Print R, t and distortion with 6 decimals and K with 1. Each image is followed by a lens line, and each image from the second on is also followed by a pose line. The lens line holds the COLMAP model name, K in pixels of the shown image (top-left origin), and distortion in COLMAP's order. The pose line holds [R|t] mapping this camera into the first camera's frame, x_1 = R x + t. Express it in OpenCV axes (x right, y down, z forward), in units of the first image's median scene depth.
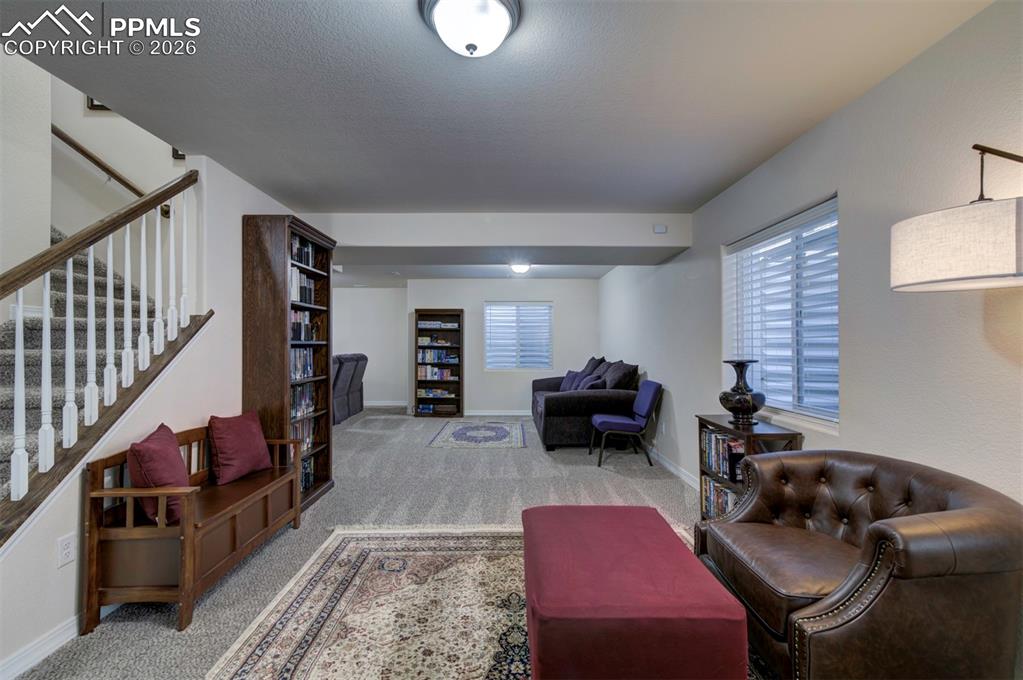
lens RADIAL K [[450.0, 0, 514.2], [0, 450.0, 342.4], [0, 0, 1]] dist [-0.023818, 0.012464]
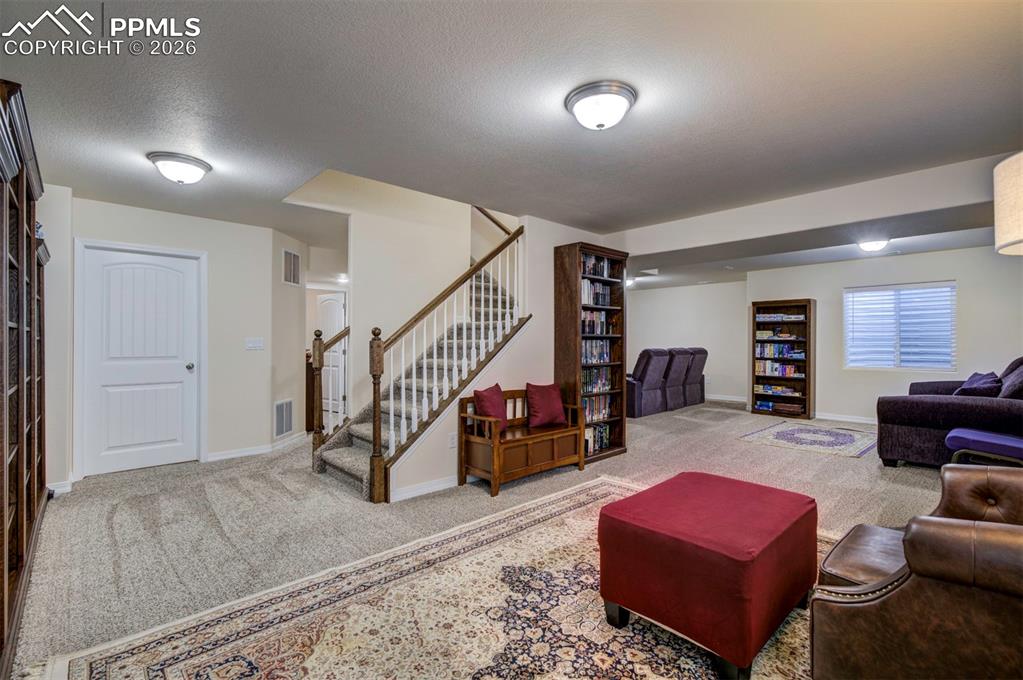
lens RADIAL K [[463.6, 0, 511.5], [0, 463.6, 340.0], [0, 0, 1]] dist [-0.054515, 0.000620]
pose [[0.668683, -0.003107, -0.743541, 0.401089], [0.004741, 0.999989, 0.000085, 0.013318], [0.743533, -0.003582, 0.668690, -0.099980]]
